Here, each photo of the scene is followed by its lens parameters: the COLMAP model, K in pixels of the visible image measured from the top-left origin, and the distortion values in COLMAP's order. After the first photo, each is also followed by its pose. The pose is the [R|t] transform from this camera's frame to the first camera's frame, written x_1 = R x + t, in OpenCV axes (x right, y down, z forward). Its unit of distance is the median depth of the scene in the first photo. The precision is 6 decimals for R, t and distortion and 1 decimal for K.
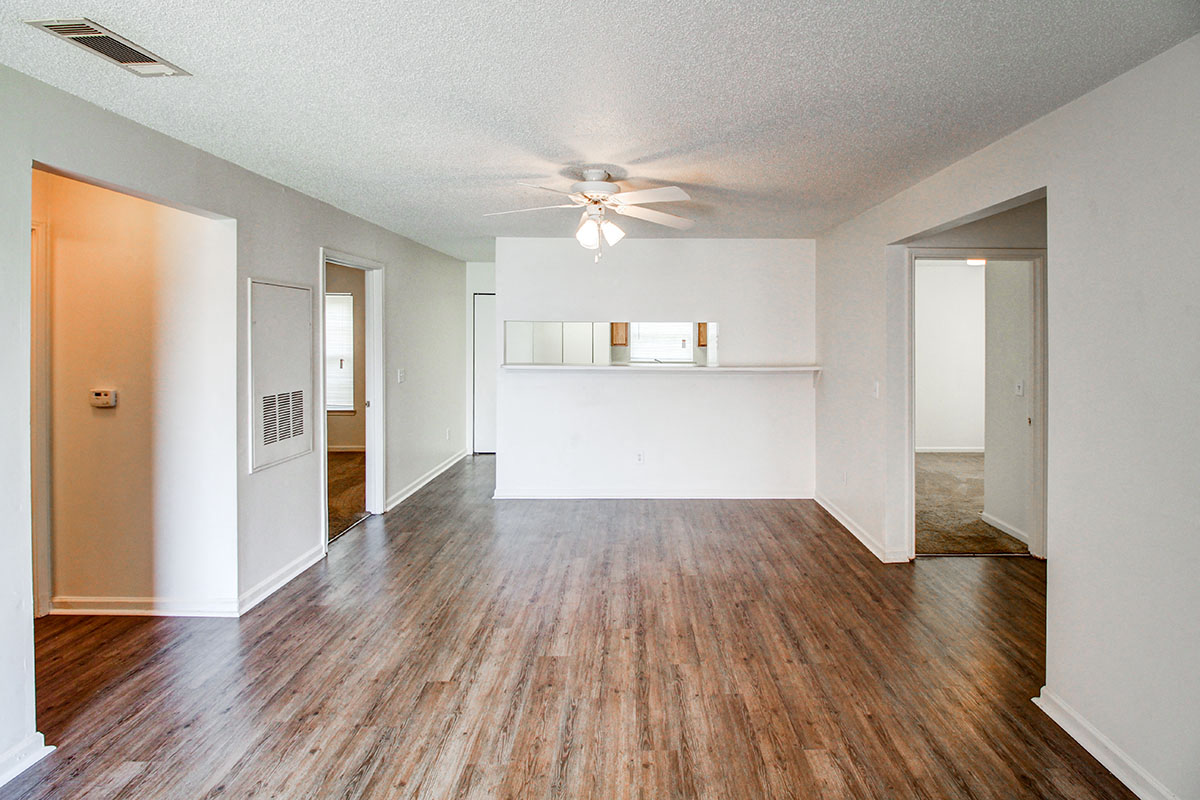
lens RADIAL K [[1368.7, 0, 600.0], [0, 1368.7, 399.1], [0, 0, 1]] dist [-0.035491, 0.000000]
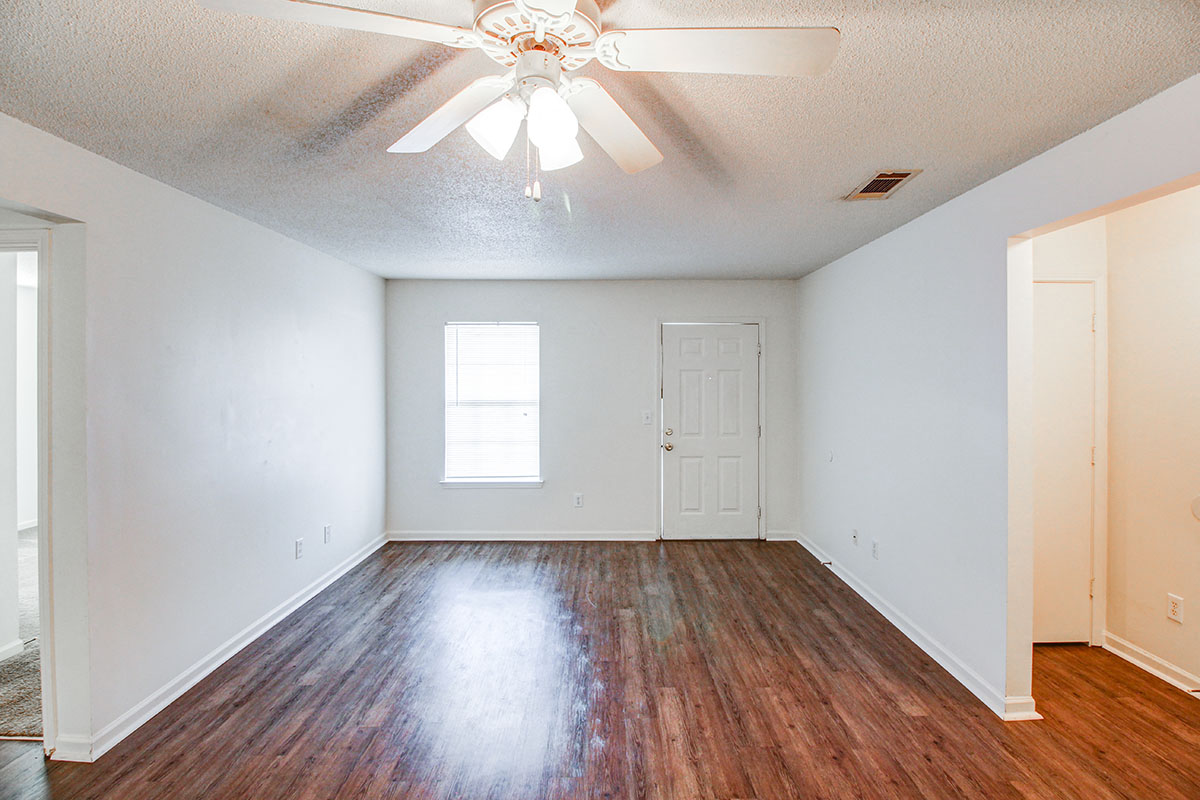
lens RADIAL K [[1368.7, 0, 600.3], [0, 1368.7, 398.3], [0, 0, 1]] dist [-0.035491, 0.000000]
pose [[-0.999816, -0.001686, -0.019090, -0.019426], [-0.002853, 0.998115, 0.061309, -0.100974], [0.018951, 0.061352, -0.997936, 2.170050]]
